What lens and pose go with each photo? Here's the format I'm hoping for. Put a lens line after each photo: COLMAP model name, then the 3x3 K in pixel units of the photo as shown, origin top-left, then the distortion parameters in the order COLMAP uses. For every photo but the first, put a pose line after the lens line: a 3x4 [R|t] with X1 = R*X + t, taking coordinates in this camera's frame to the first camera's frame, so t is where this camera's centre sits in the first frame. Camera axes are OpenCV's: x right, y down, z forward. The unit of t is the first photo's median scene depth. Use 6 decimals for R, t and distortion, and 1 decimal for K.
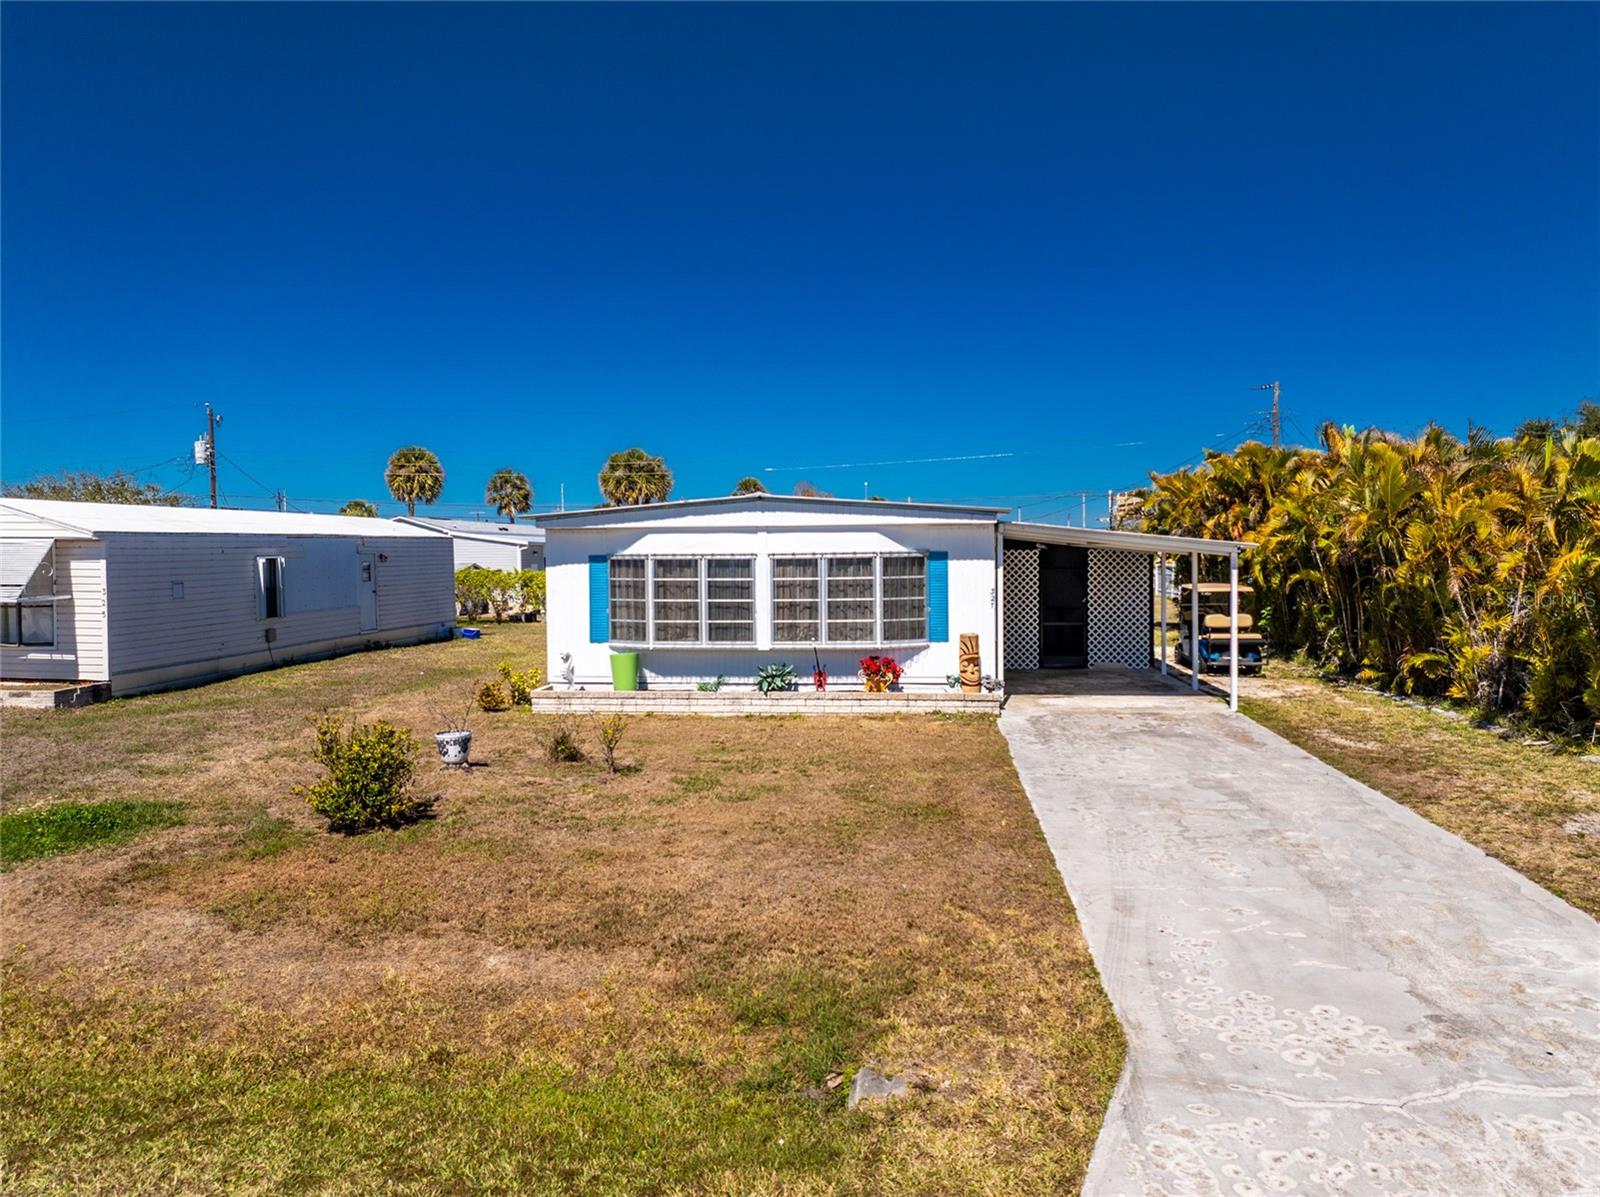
lens RADIAL K [[1125.6, 0, 800.0], [0, 1125.6, 598.5], [0, 0, 1]] dist [-0.044595, 0.007982]
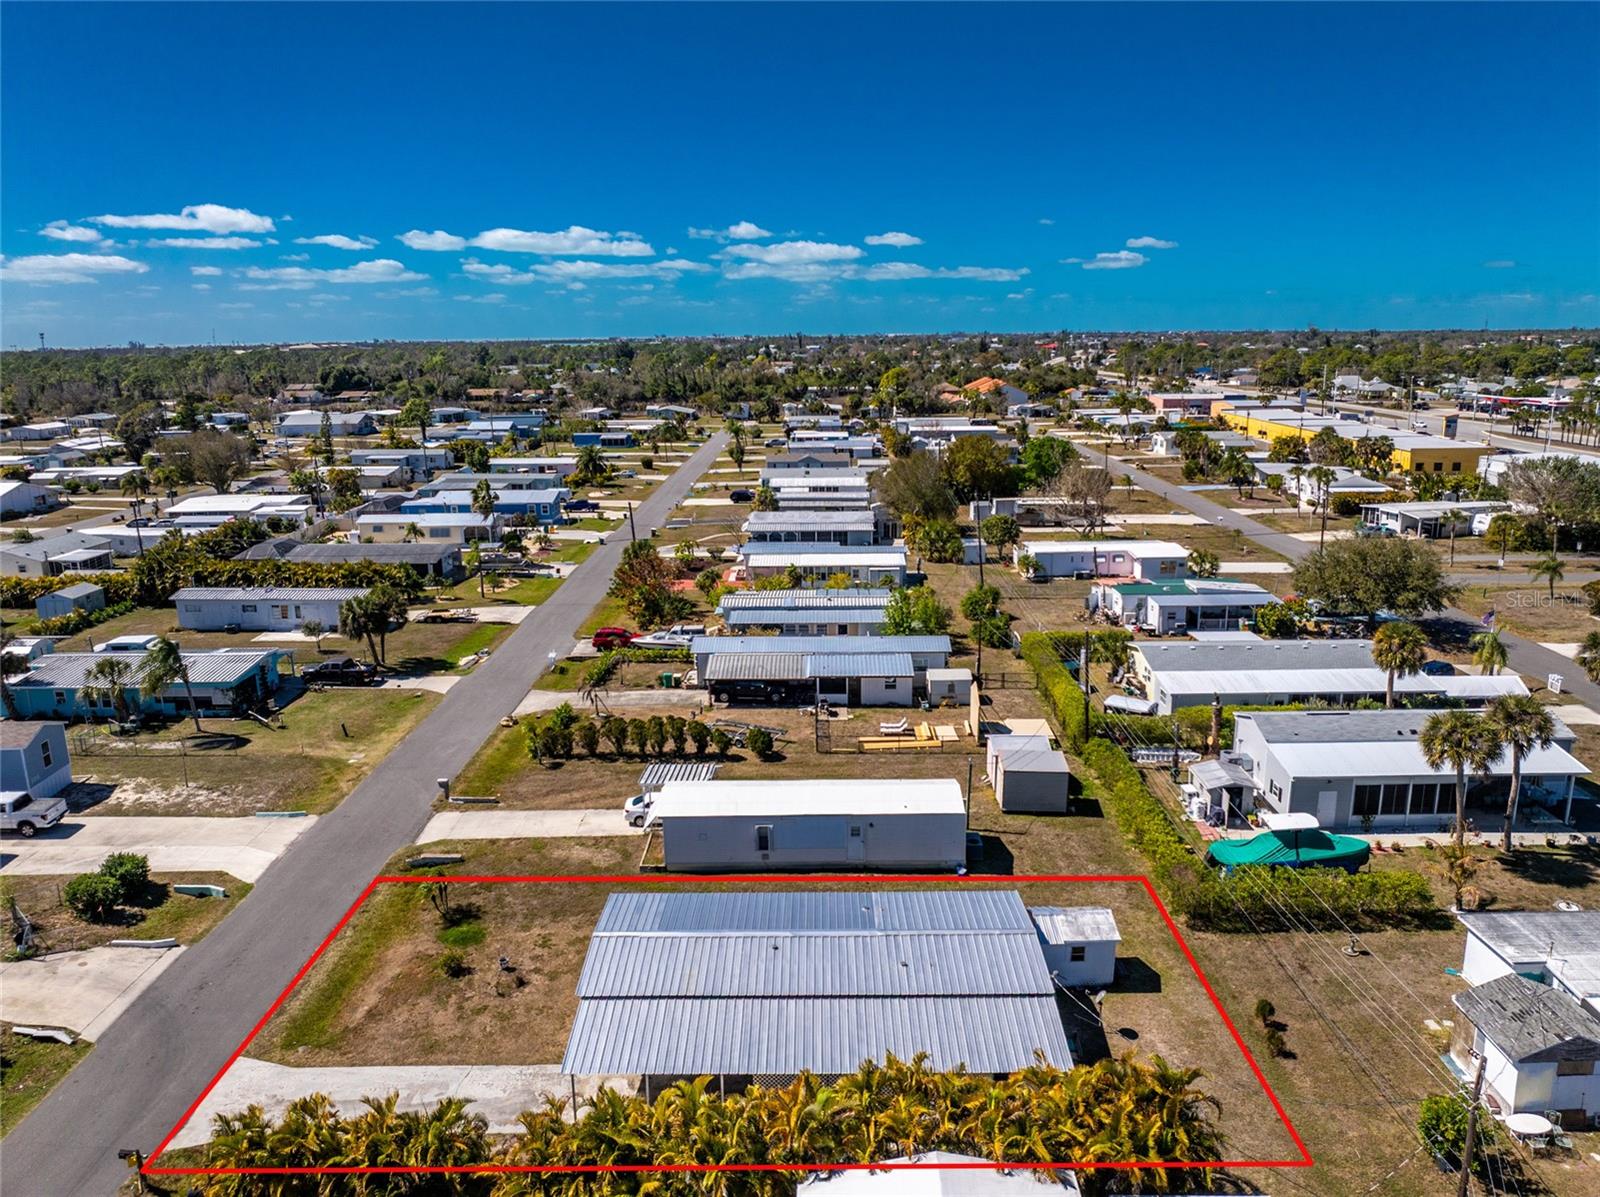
lens RADIAL K [[1104.7, 0, 800.0], [0, 1104.7, 598.5], [0, 0, 1]] dist [-0.032094, -0.001135]
pose [[0.101697, 0.238199, -0.965877, 3.217047], [-0.026904, 0.971215, 0.236682, -2.063756], [0.994452, 0.001916, 0.105178, 1.695941]]
